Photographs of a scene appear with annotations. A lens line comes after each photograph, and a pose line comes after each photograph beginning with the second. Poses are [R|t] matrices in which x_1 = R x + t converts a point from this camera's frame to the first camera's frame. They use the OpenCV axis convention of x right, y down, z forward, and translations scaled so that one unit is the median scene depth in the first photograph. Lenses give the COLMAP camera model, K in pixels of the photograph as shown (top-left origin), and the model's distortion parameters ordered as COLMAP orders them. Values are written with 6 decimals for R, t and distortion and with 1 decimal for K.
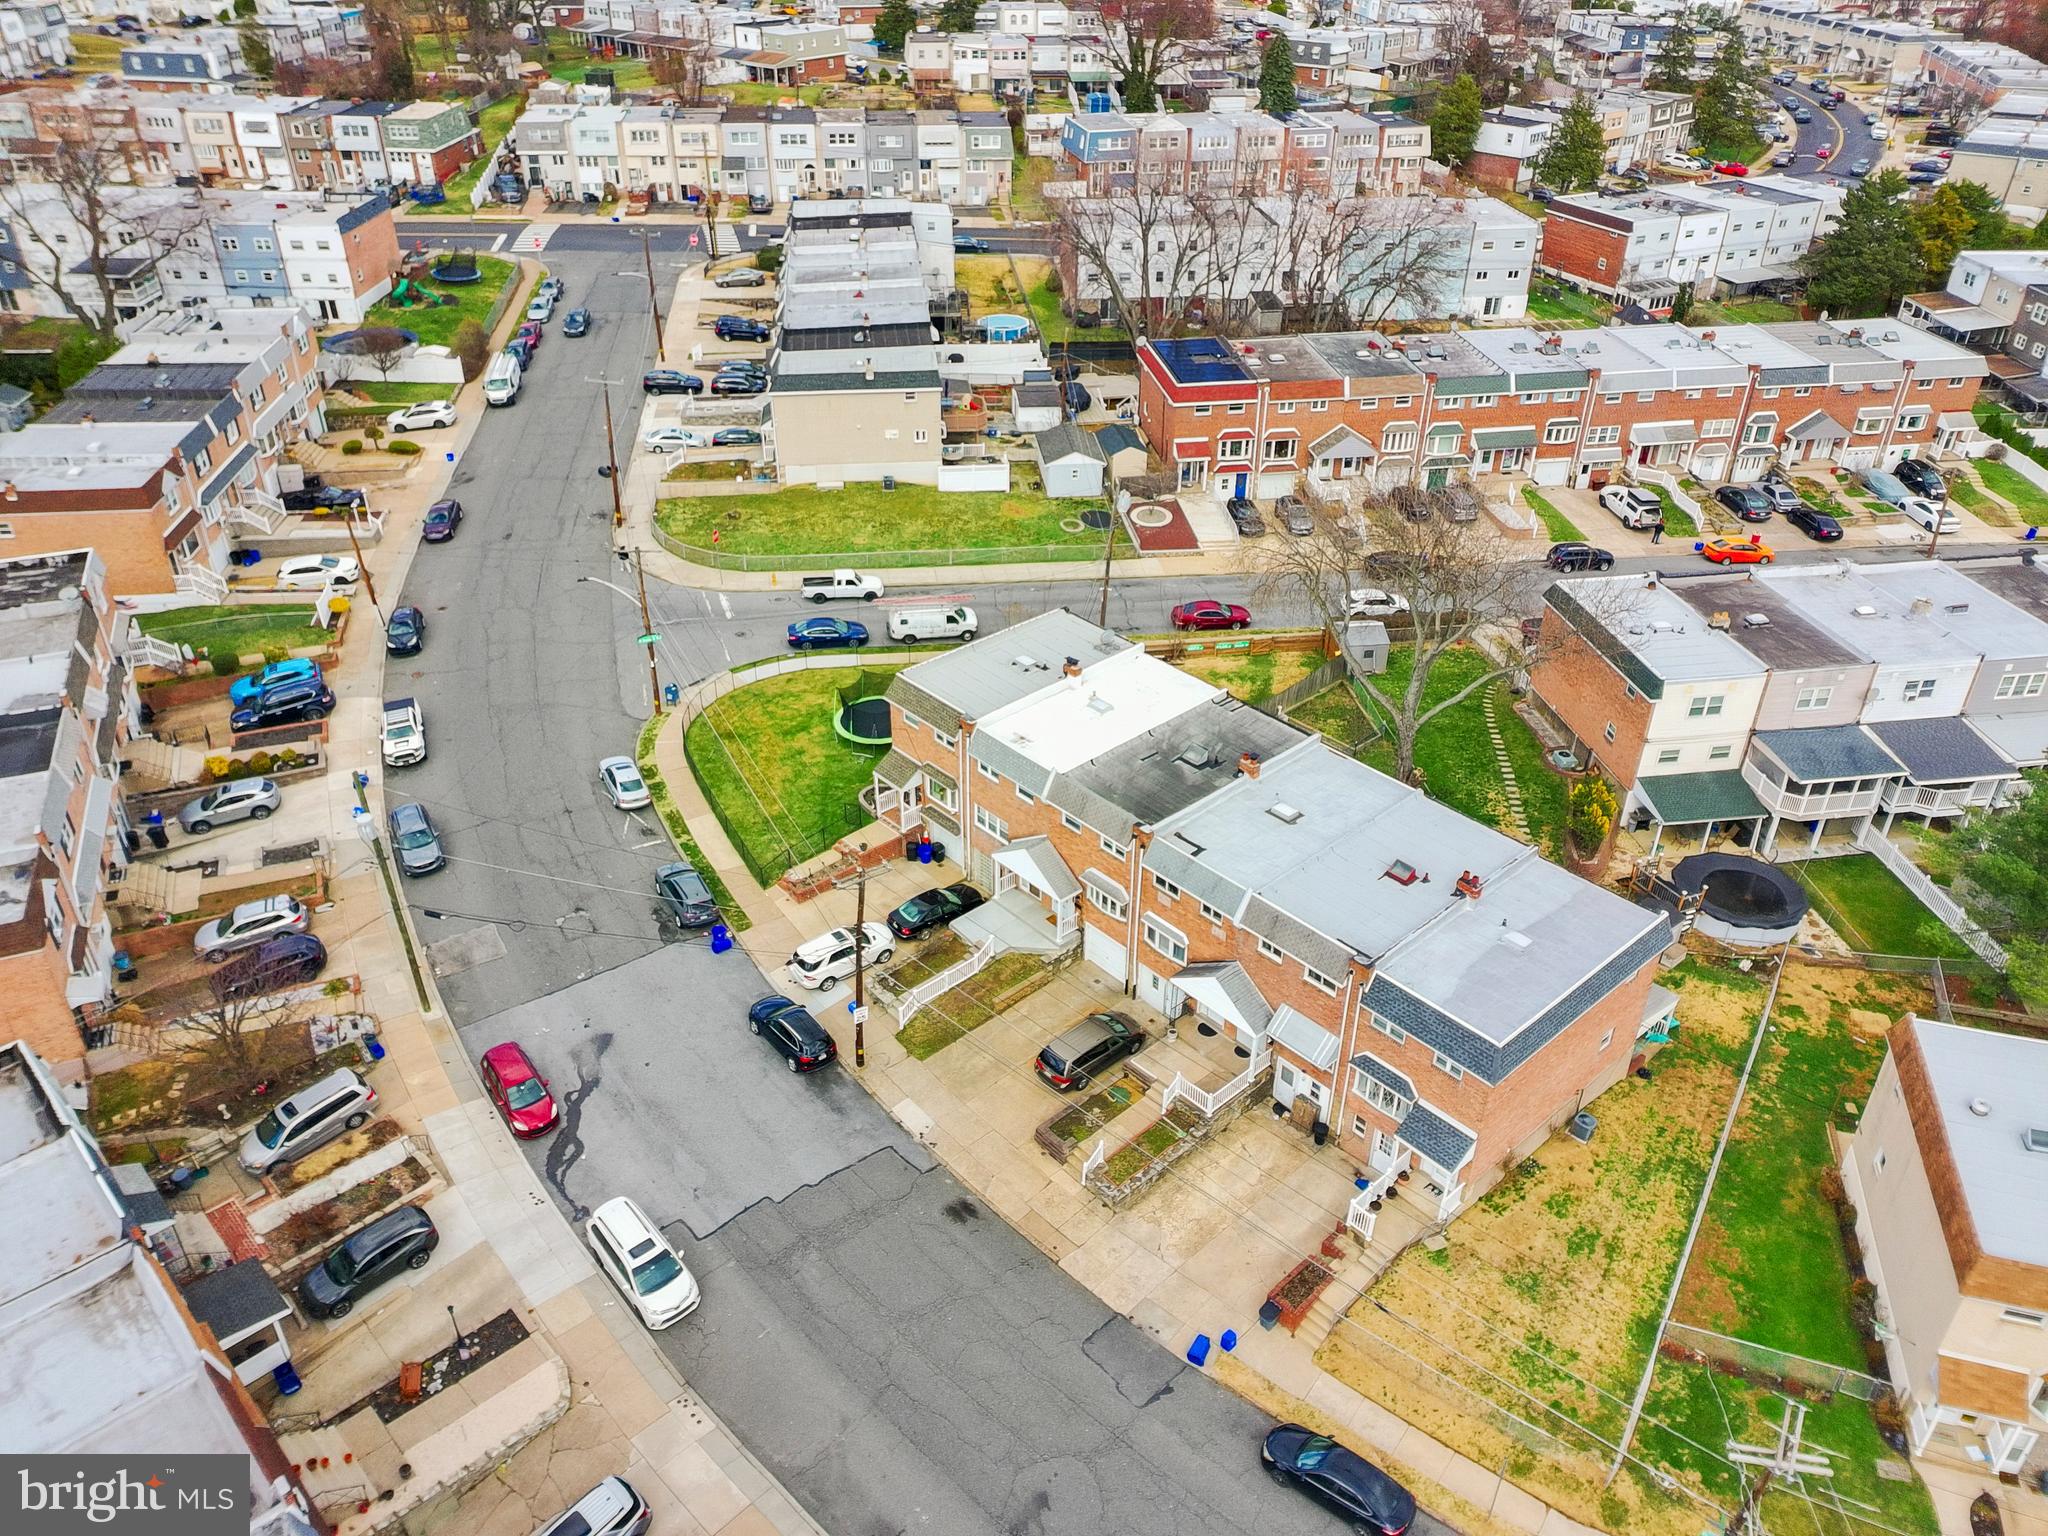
lens RADIAL K [[1503.0, 0, 1024.0], [0, 1503.0, 768.0], [0, 0, 1]] dist [0.080330, -0.067094]
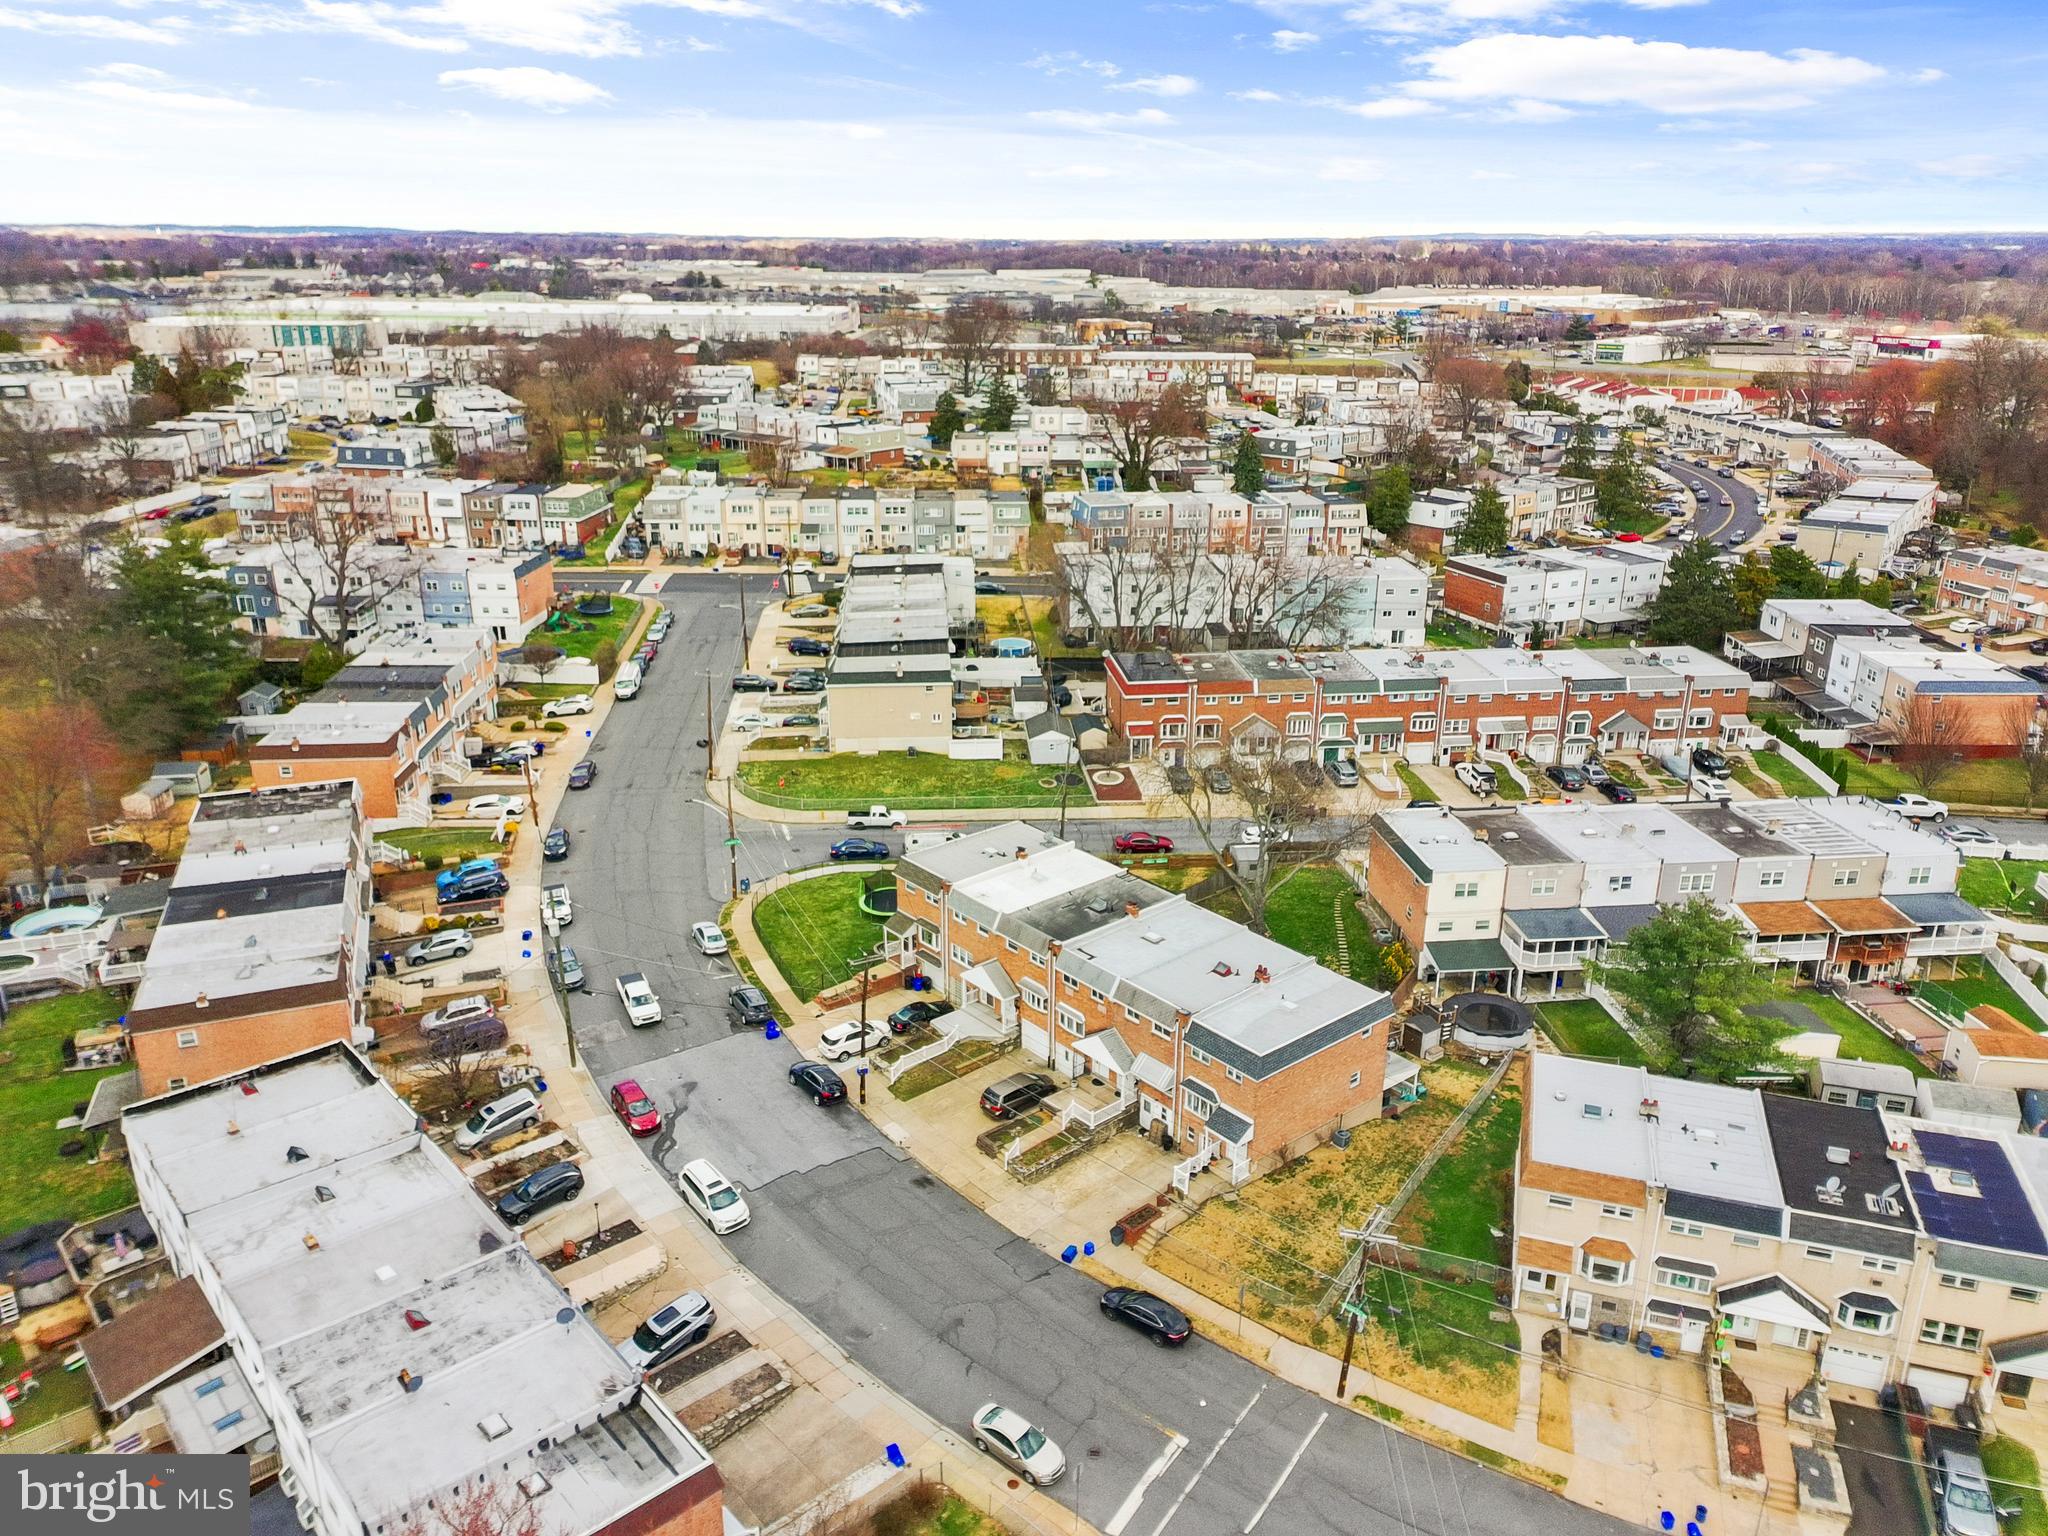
lens RADIAL K [[1503.0, 0, 1024.0], [0, 1503.0, 768.0], [0, 0, 1]] dist [0.080330, -0.067094]
pose [[0.999317, 0.009888, -0.035617, 0.055129], [-0.017433, 0.975737, -0.218251, 0.110198], [0.032595, 0.218722, 0.975243, -0.283208]]
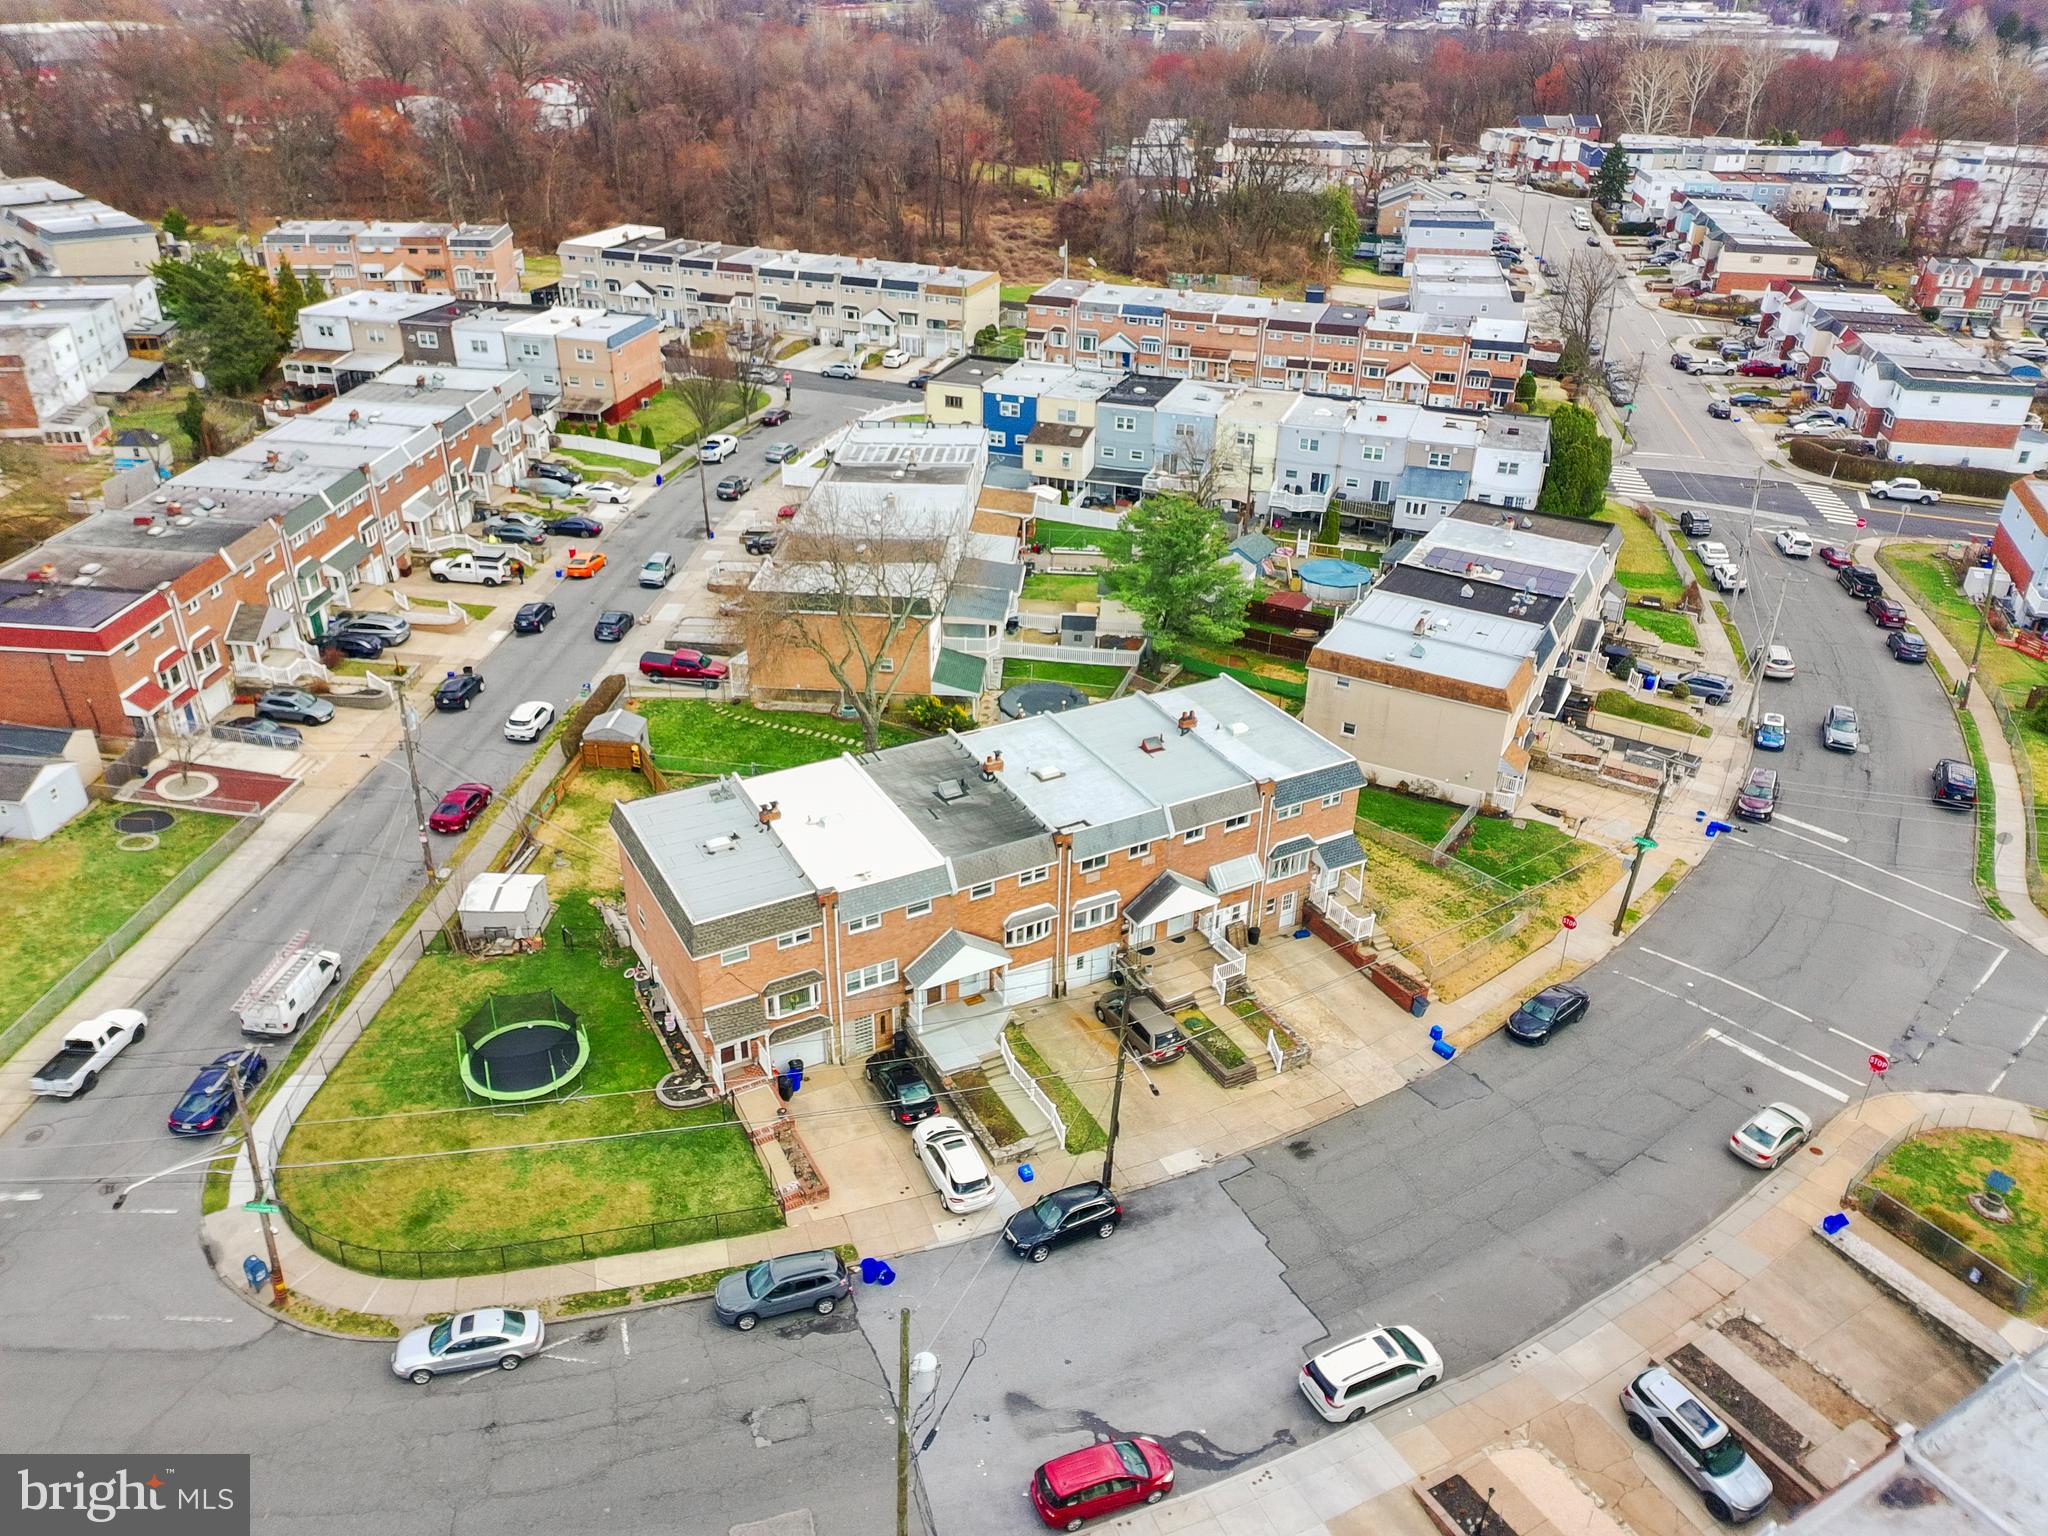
lens RADIAL K [[1503.0, 0, 1024.0], [0, 1503.0, 768.0], [0, 0, 1]] dist [0.080330, -0.067094]
pose [[0.221664, -0.463919, 0.857697, -0.458322], [0.504866, 0.807110, 0.306078, -0.188364], [-0.834251, 0.365176, 0.413124, 0.309533]]
